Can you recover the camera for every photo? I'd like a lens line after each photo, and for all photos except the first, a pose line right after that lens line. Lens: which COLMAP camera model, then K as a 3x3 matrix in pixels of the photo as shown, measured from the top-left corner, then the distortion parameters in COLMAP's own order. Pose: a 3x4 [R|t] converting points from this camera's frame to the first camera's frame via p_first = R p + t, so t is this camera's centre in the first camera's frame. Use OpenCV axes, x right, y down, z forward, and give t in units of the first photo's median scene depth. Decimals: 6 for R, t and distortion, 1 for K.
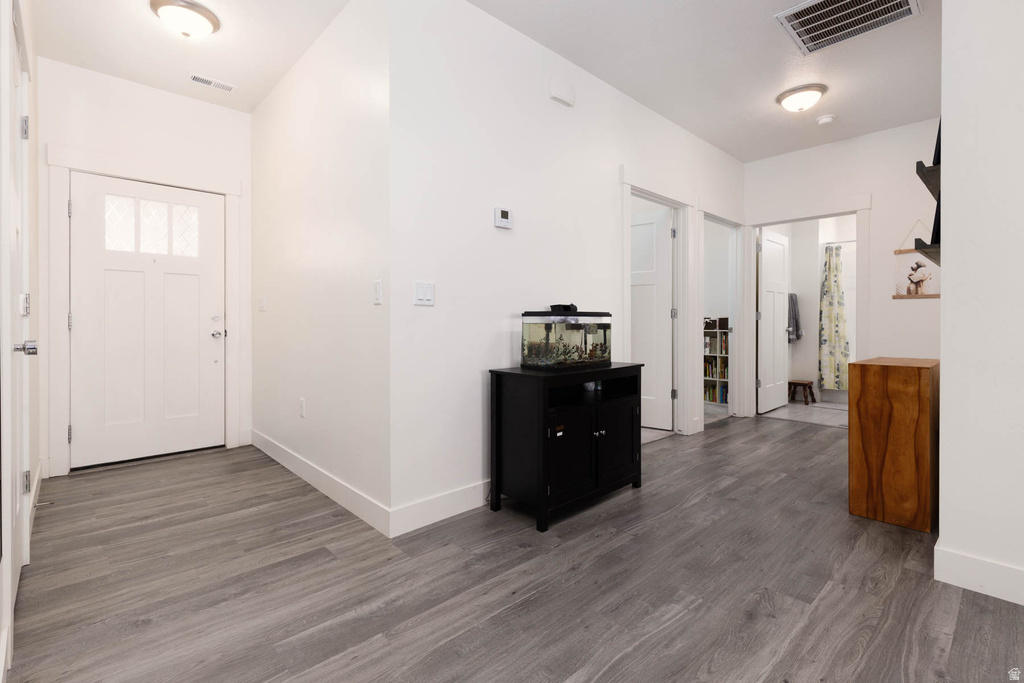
lens RADIAL K [[463.7, 0, 509.0], [0, 463.7, 338.5], [0, 0, 1]] dist [-0.001435, -0.000293]
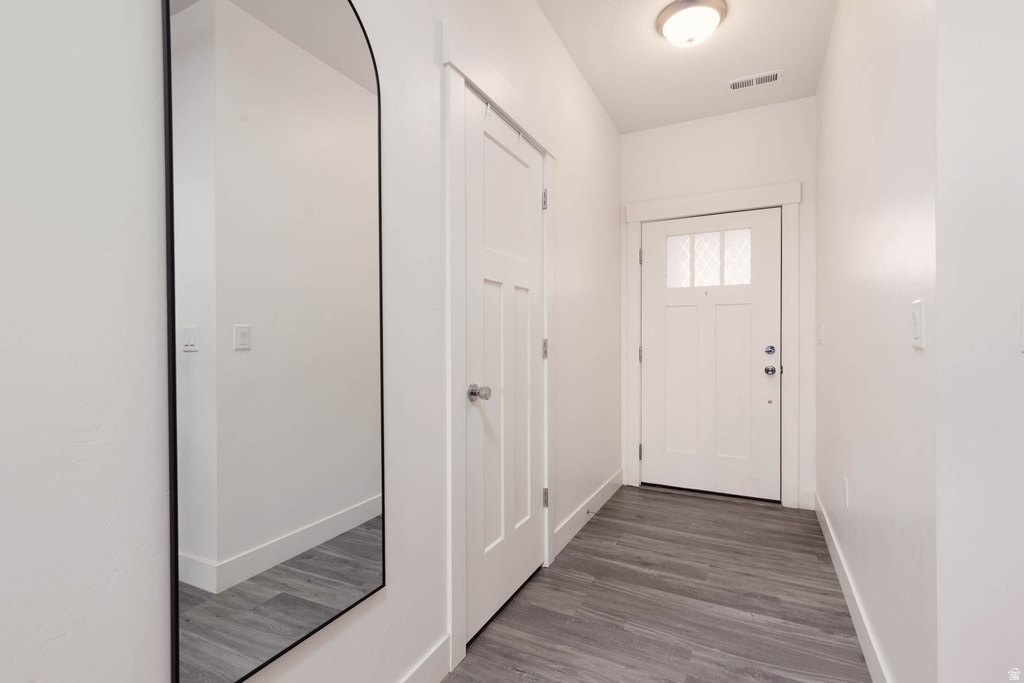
lens RADIAL K [[466.7, 0, 512.0], [0, 466.7, 341.5], [0, 0, 1]] dist [0.012432, -0.000323]
pose [[0.340805, 0.003479, -0.940127, 0.038258], [-0.038142, 0.999221, -0.010129, -0.058361], [0.939360, 0.039310, 0.340673, 0.408937]]
